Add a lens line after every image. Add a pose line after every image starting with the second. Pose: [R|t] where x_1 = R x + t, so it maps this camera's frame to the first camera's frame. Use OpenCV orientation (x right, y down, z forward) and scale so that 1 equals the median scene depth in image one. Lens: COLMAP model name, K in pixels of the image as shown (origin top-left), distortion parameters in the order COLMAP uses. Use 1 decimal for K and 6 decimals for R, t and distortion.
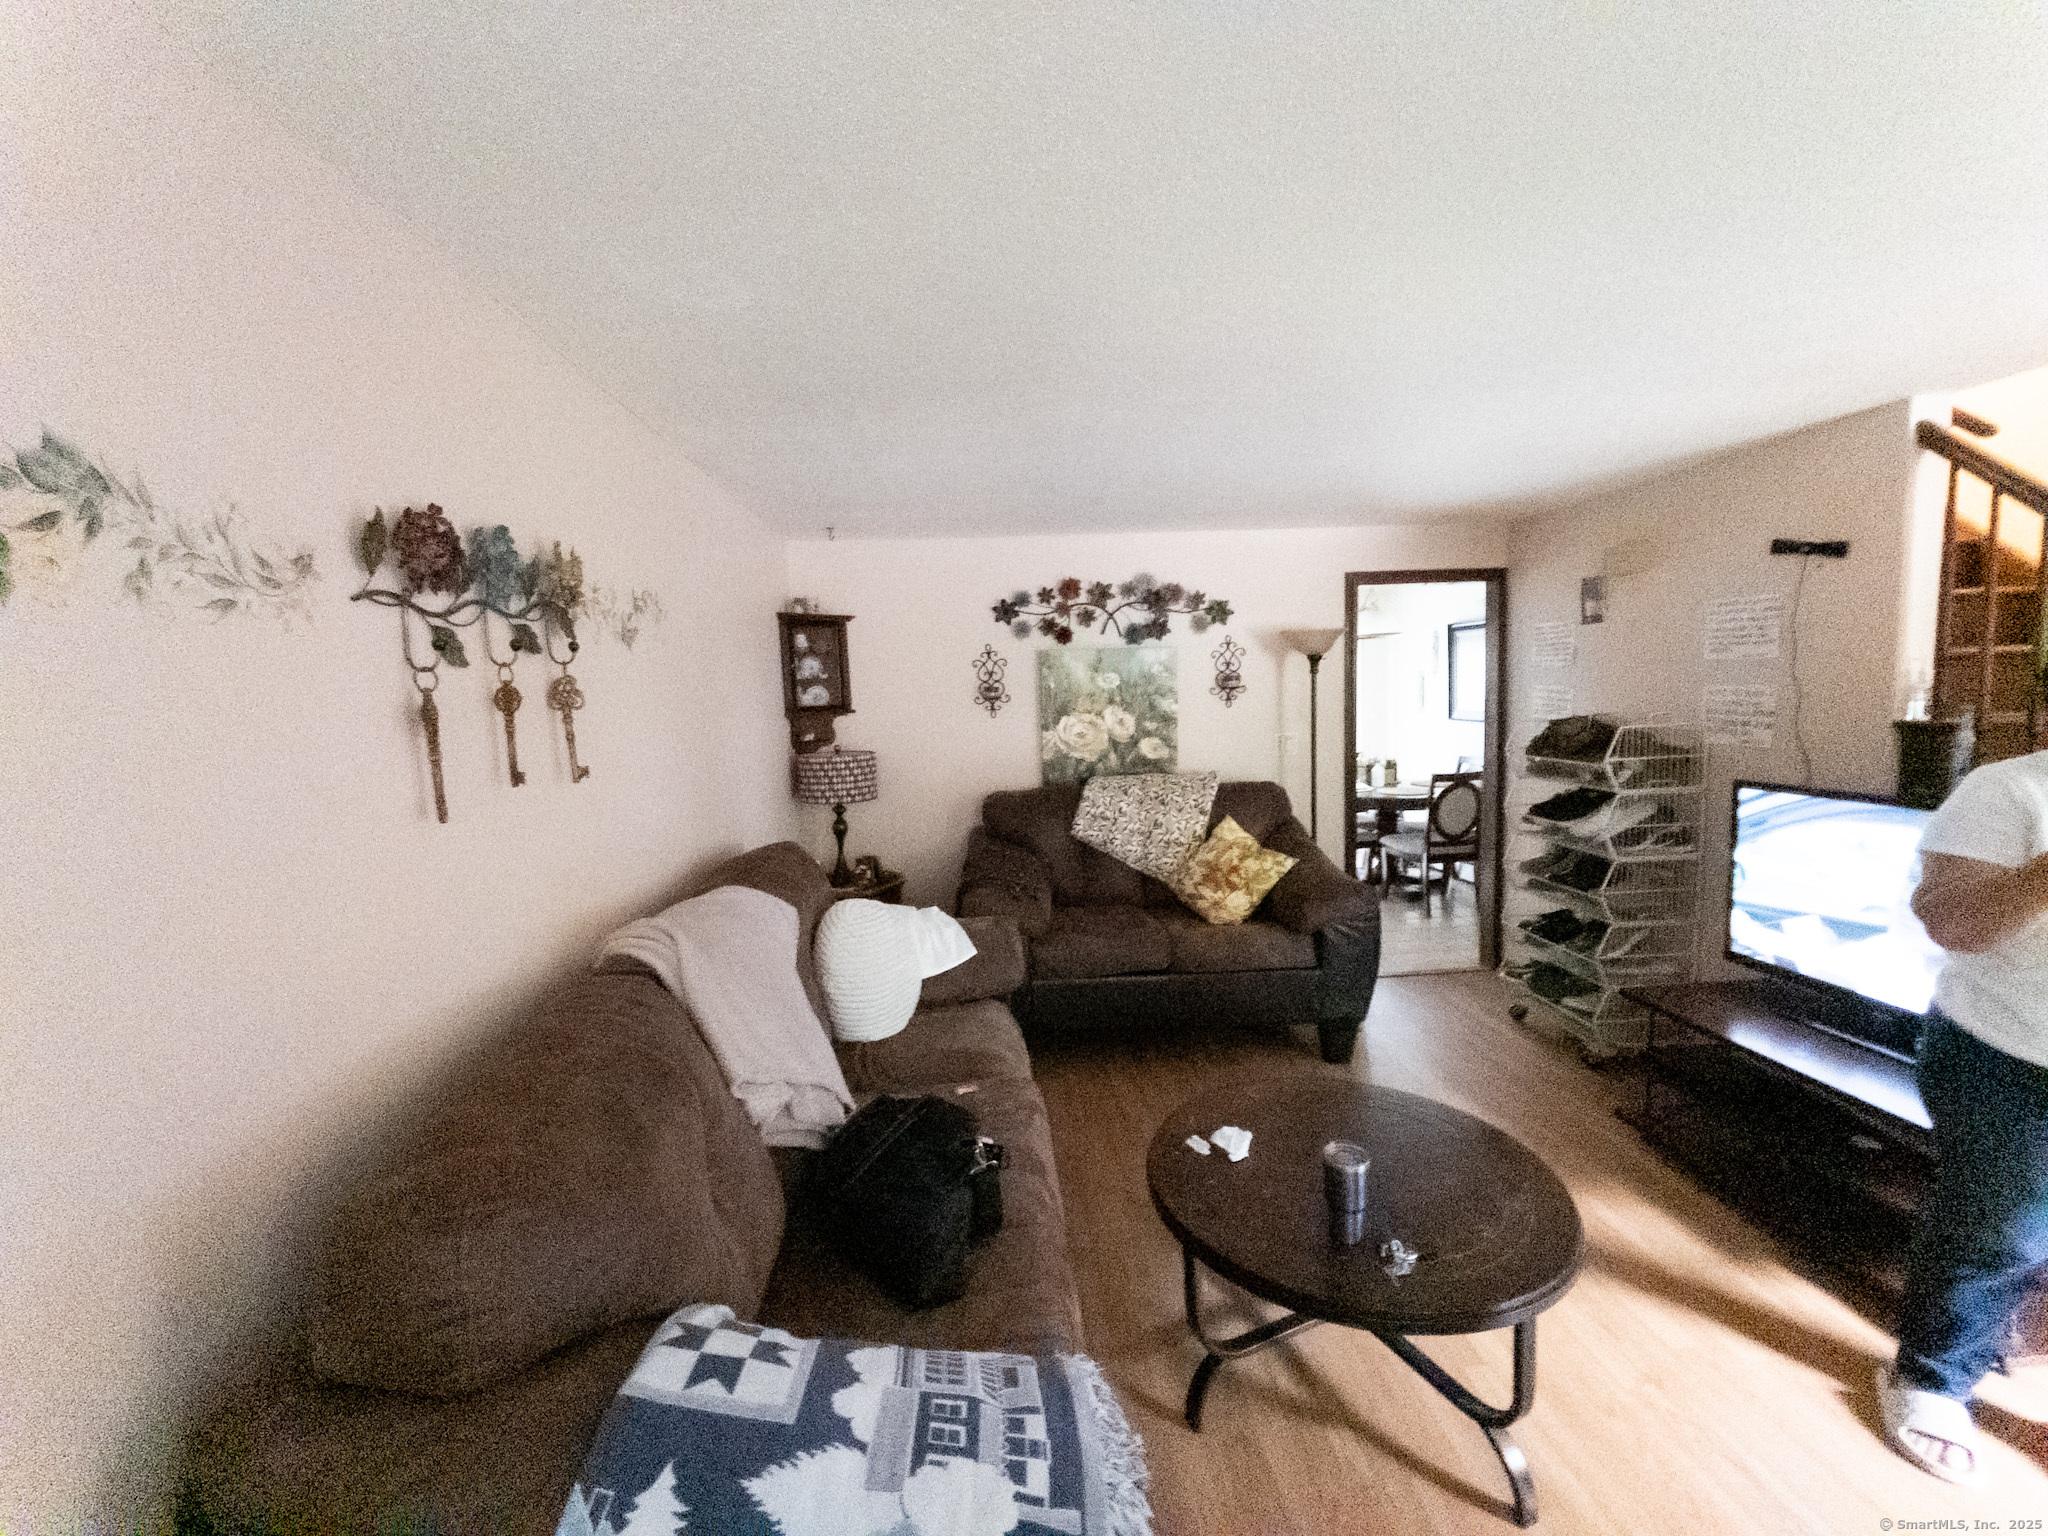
lens RADIAL K [[818.7, 0, 1014.6], [0, 818.7, 771.2], [0, 0, 1]] dist [-0.003926, 0.000345]
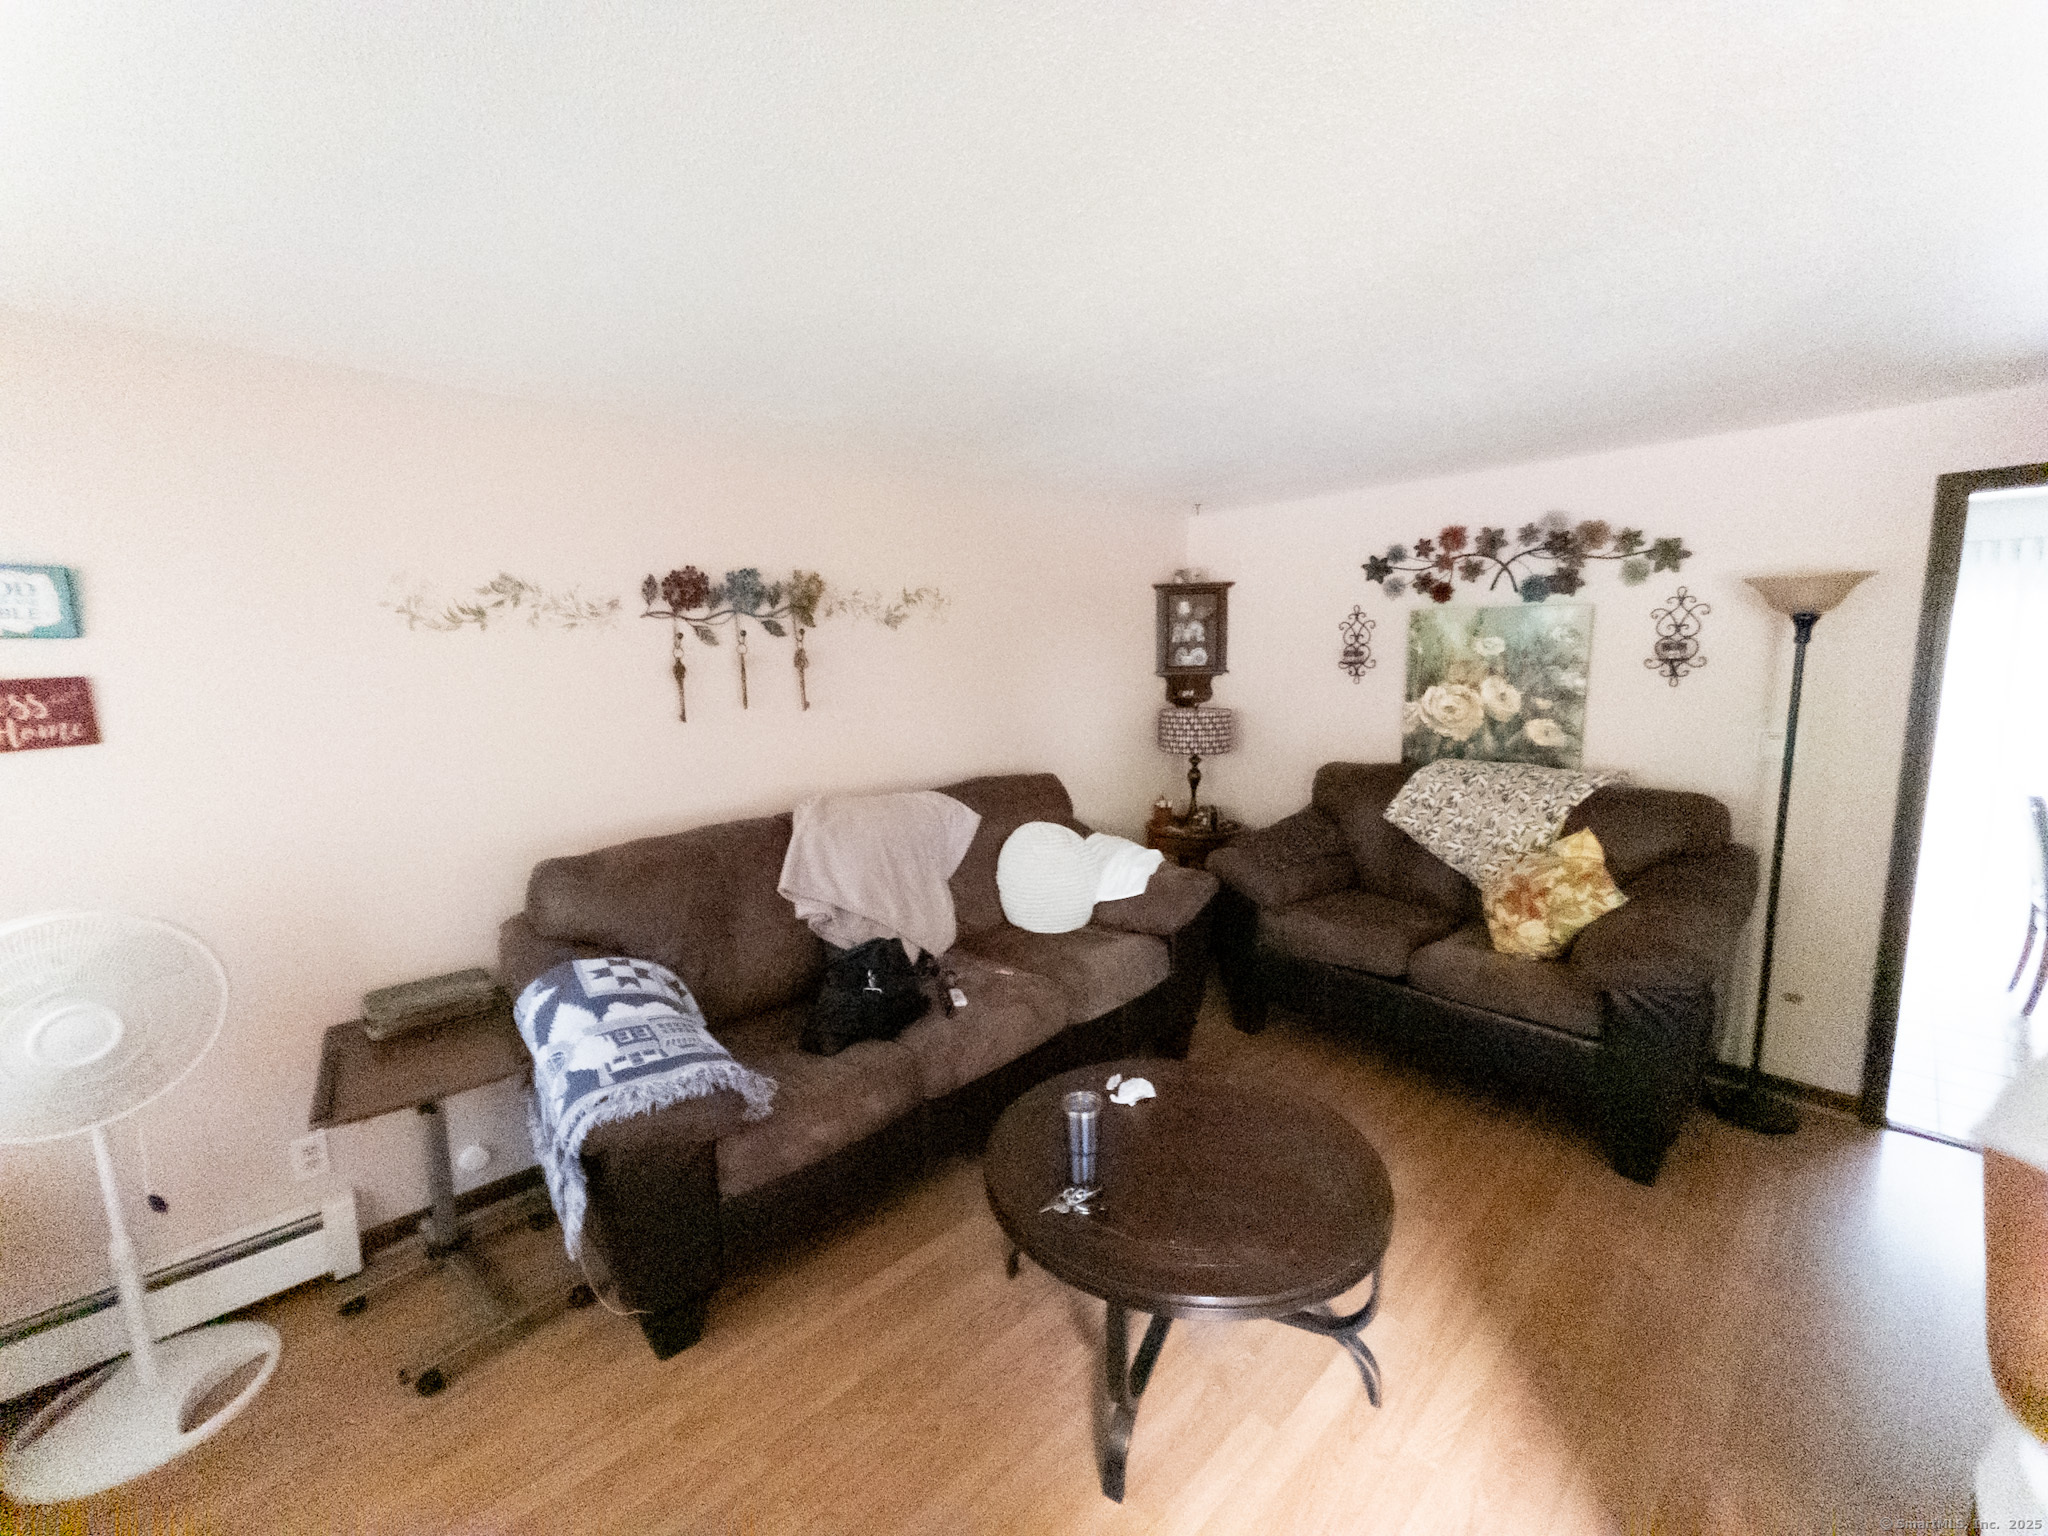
lens RADIAL K [[818.7, 0, 1019.2], [0, 818.7, 771.2], [0, 0, 1]] dist [-0.003926, 0.000345]
pose [[0.650342, 0.131262, -0.748215, 0.446002], [-0.082437, 0.991336, 0.102260, -0.030495], [0.755156, -0.004823, 0.655528, 0.090270]]
